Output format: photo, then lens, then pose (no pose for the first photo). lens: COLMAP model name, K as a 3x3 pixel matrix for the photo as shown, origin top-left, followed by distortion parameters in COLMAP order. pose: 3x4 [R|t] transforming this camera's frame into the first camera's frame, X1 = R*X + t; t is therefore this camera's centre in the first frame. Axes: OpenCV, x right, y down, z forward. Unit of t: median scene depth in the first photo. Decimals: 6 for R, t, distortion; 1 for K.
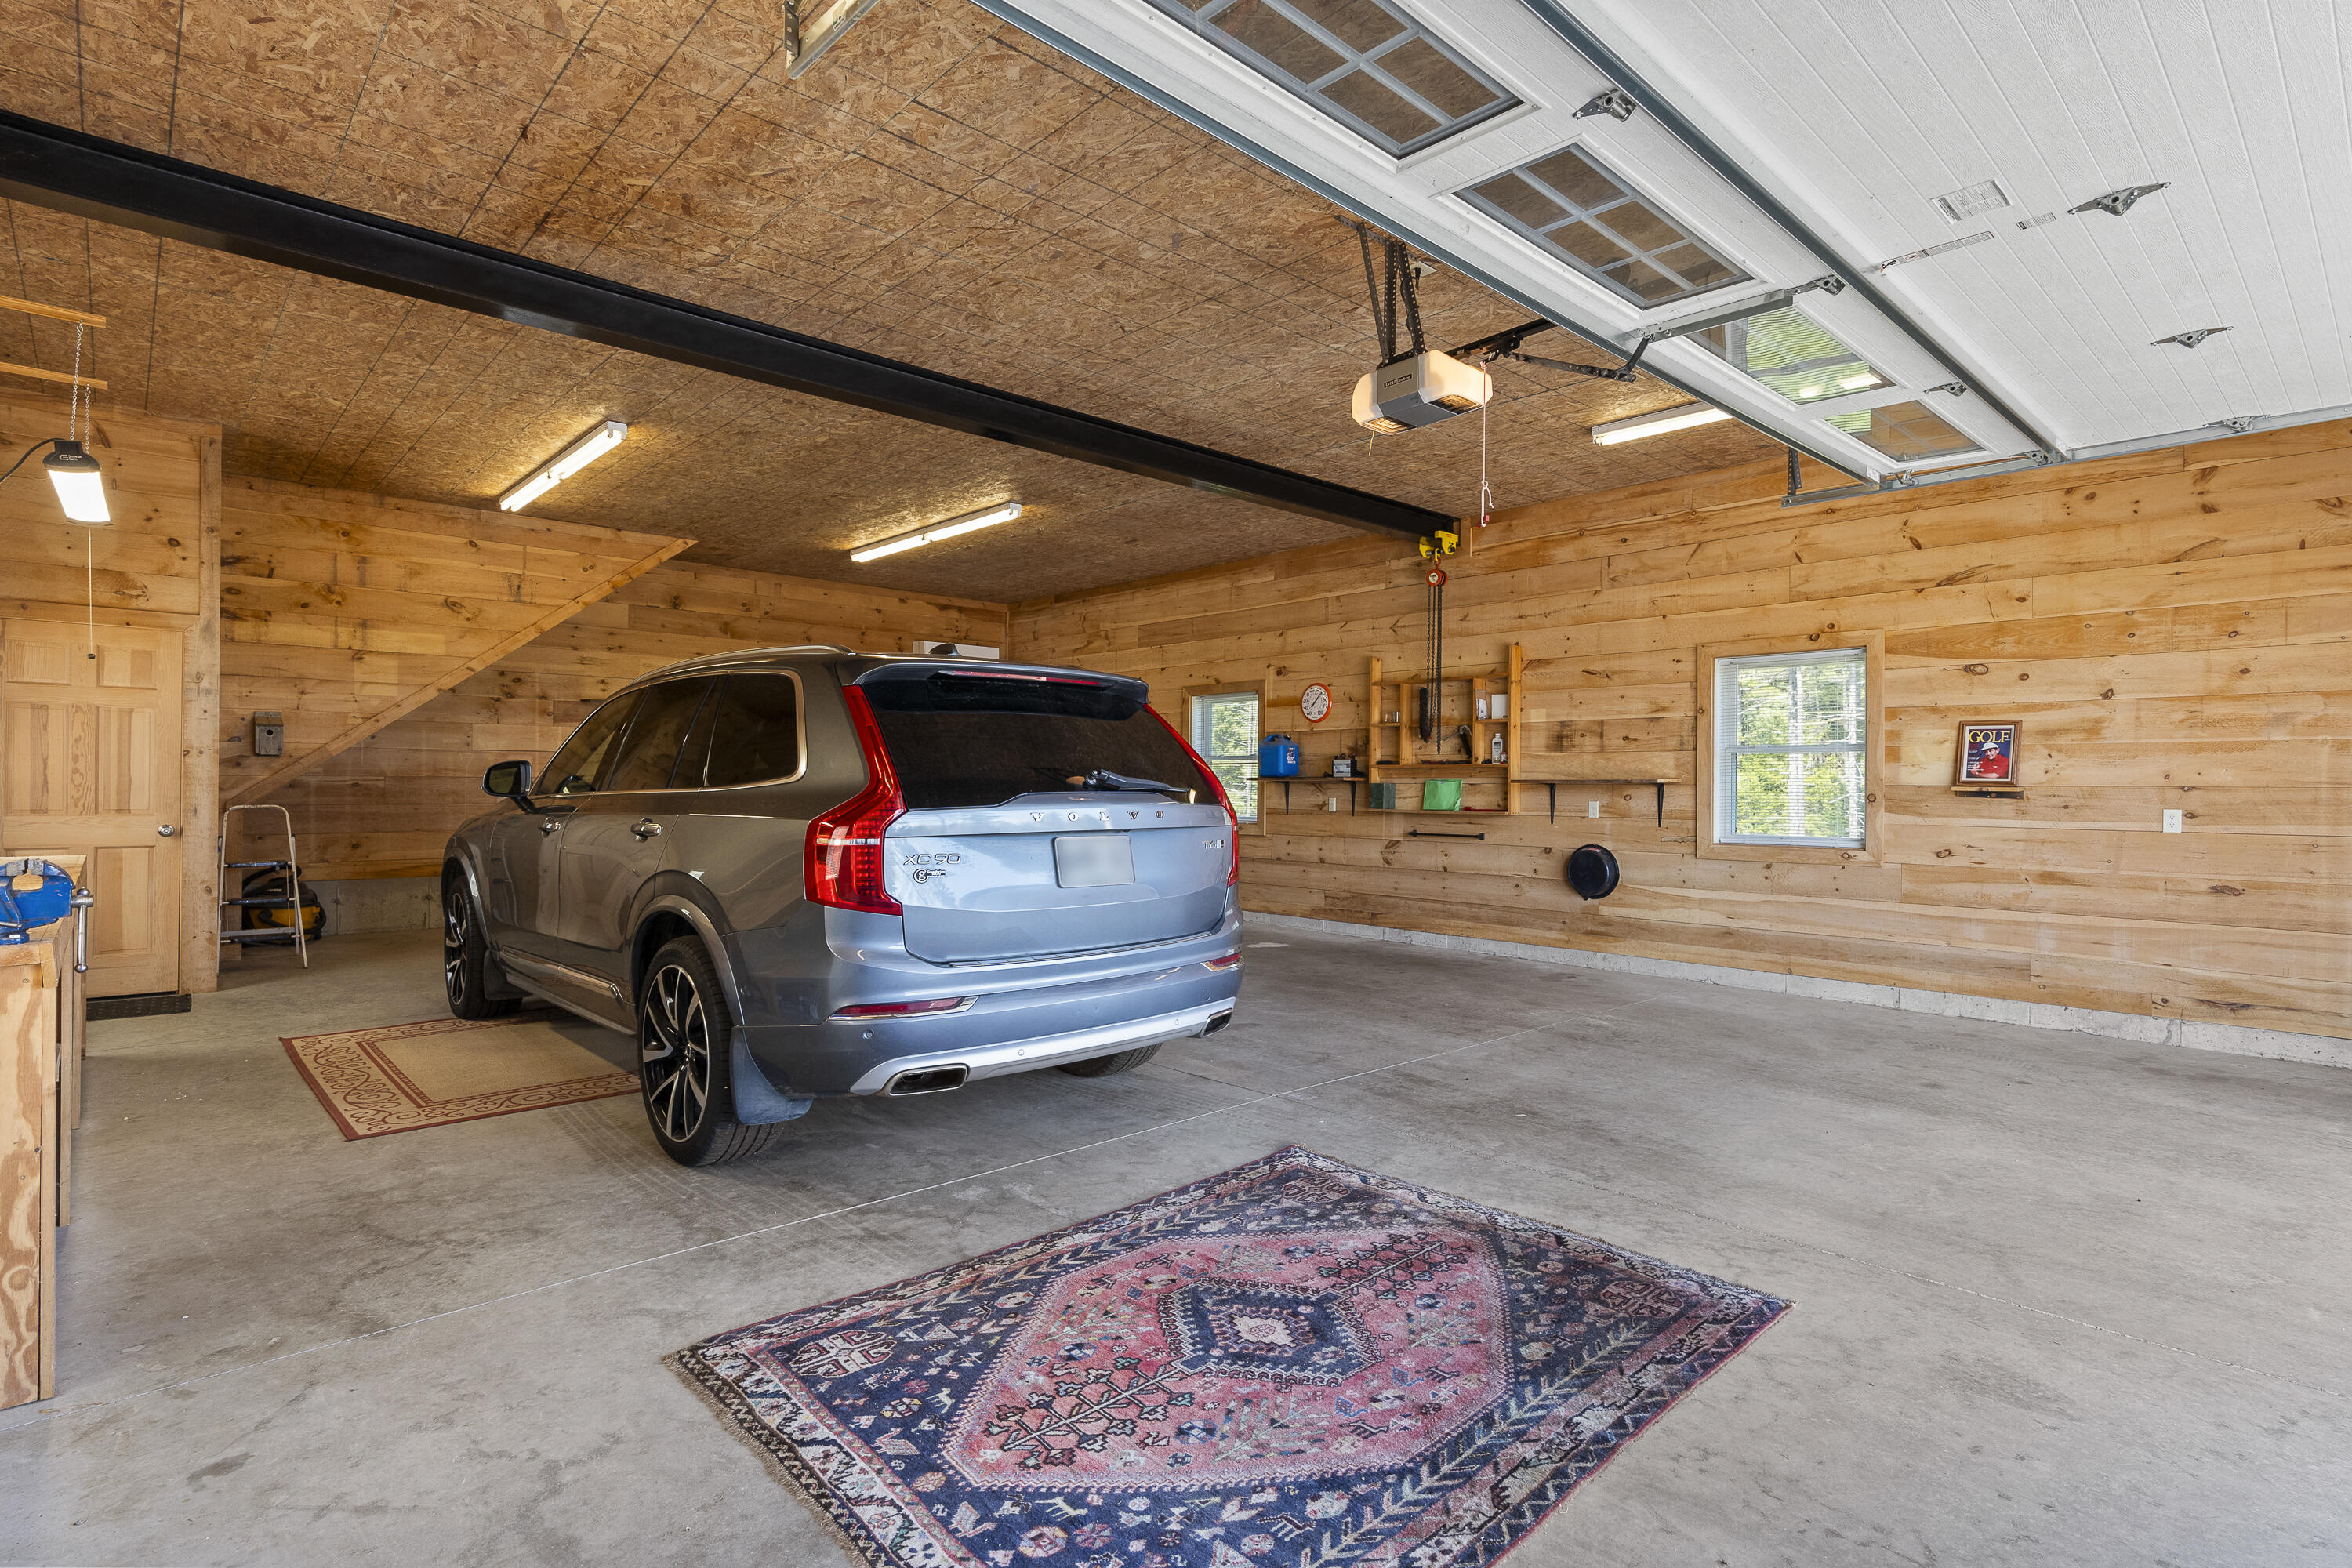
lens RADIAL K [[1144.8, 0, 1199.1], [0, 1144.8, 786.8], [0, 0, 1]] dist [-0.007906, 0.004036]
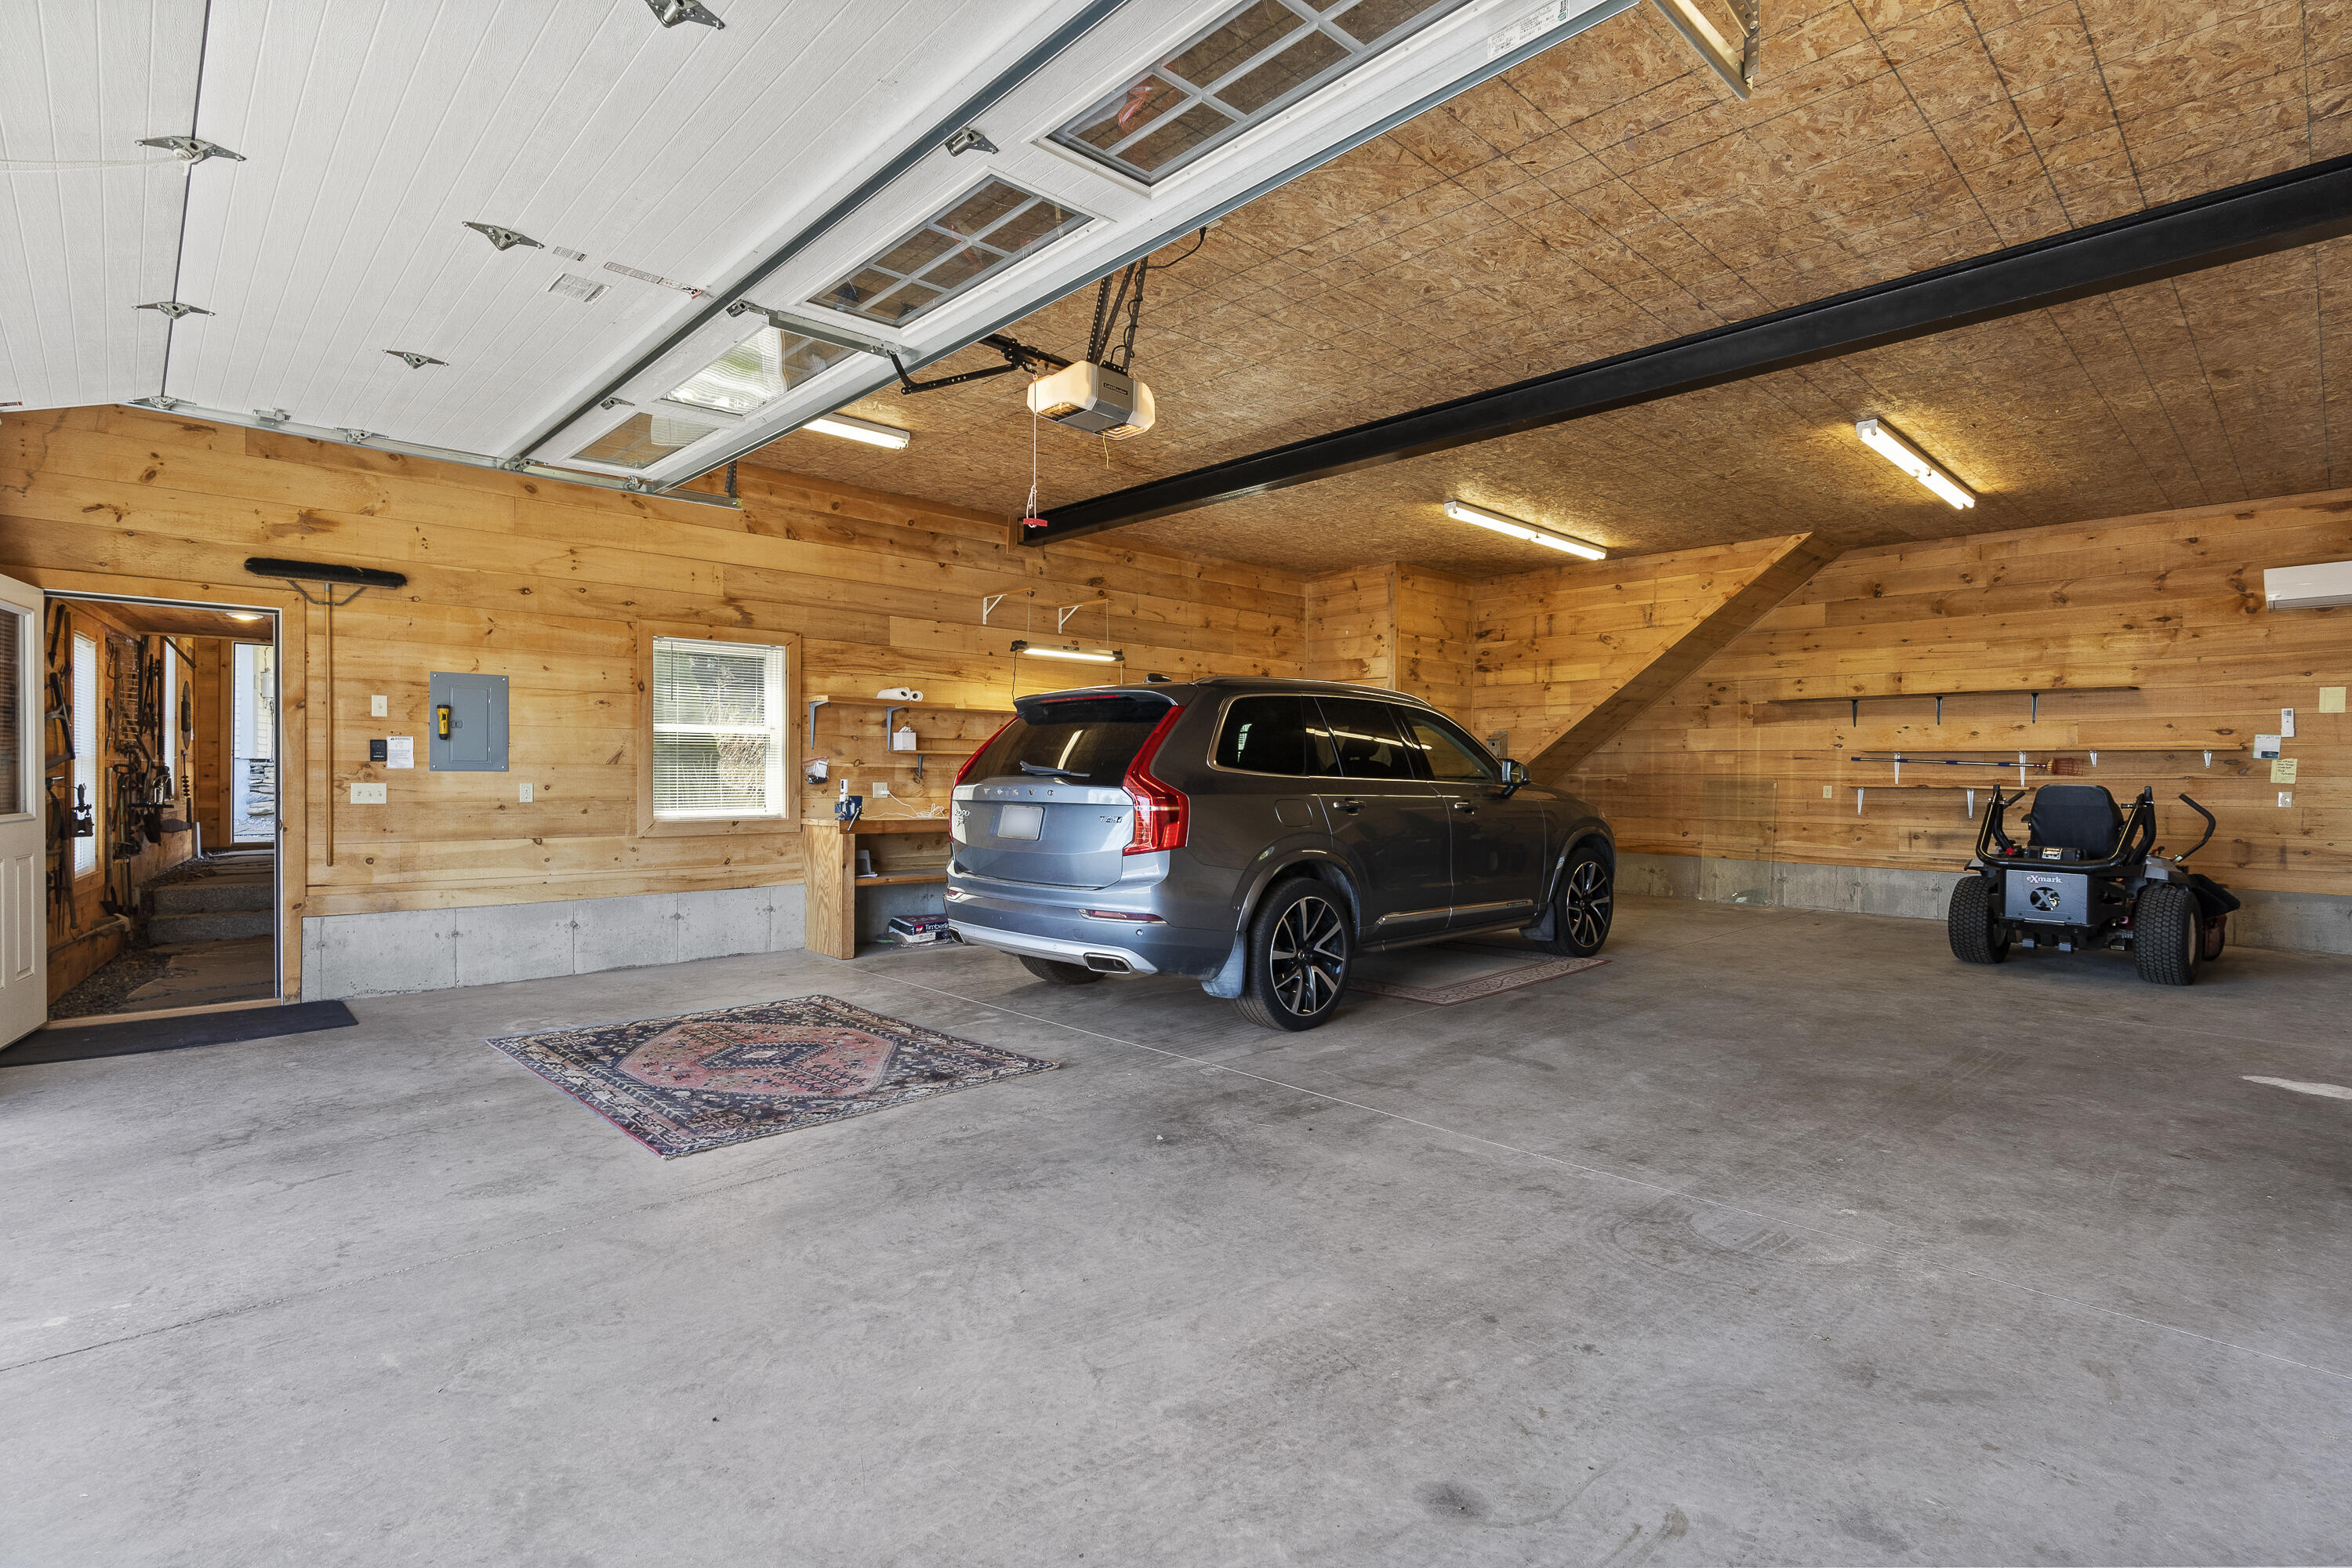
lens RADIAL K [[1144.8, 0, 1199.1], [0, 1144.8, 786.8], [0, 0, 1]] dist [-0.007906, 0.004036]
pose [[0.013725, 0.004404, -0.999896, 1.098254], [-0.008584, 0.999954, 0.004287, 0.007720], [0.999869, 0.008525, 0.013762, 0.947817]]
